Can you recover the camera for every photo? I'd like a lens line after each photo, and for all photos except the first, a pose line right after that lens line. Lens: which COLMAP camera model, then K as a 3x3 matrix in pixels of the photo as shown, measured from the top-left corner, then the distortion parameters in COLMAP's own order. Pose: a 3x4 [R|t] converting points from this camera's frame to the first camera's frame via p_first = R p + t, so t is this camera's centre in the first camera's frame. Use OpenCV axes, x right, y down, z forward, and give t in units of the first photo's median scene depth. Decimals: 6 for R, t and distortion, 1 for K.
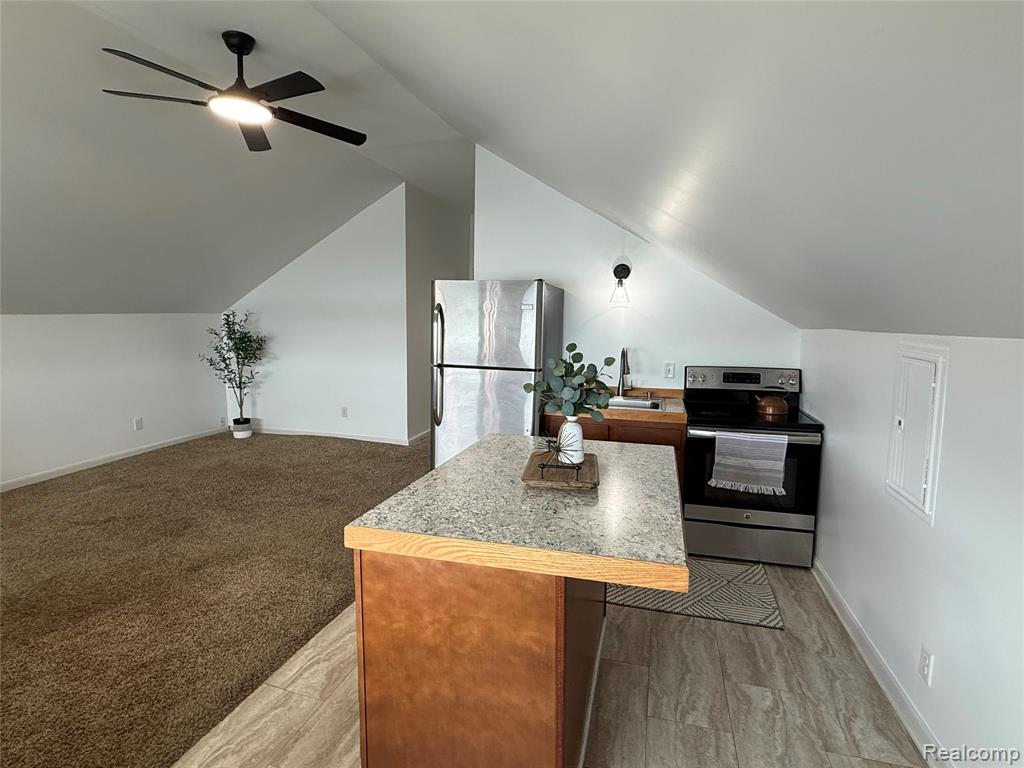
lens RADIAL K [[532.5, 0, 514.0], [0, 532.5, 371.8], [0, 0, 1]] dist [-0.001117, 0.000192]
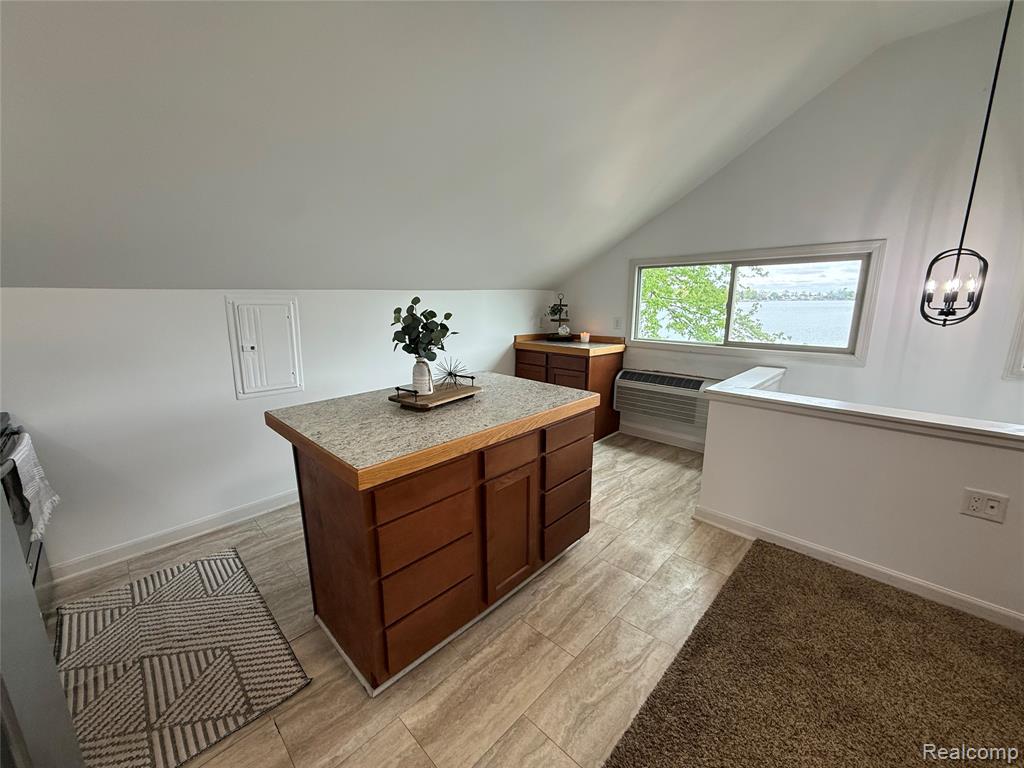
lens RADIAL K [[403.6, 0, 512.1], [0, 403.6, 378.9], [0, 0, 1]] dist [-0.001184, -0.000092]
pose [[-0.876501, -0.100377, 0.470820, -0.378272], [0.045331, 0.956465, 0.288305, -0.093301], [-0.479262, 0.274042, -0.833792, 1.233975]]
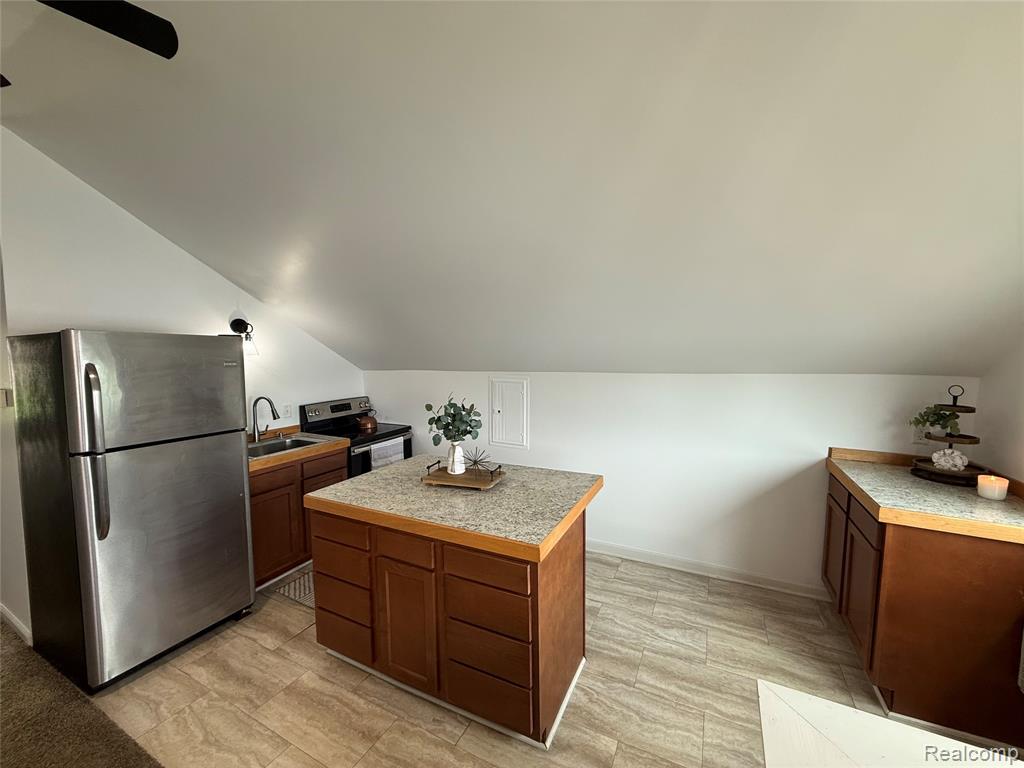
lens RADIAL K [[403.6, 0, 512.1], [0, 403.6, 378.9], [0, 0, 1]] dist [-0.001184, -0.000092]
pose [[0.187801, -0.074754, 0.979358, -0.680082], [0.108092, 0.992616, 0.055038, -0.095410], [-0.976241, 0.095524, 0.194494, 0.450956]]
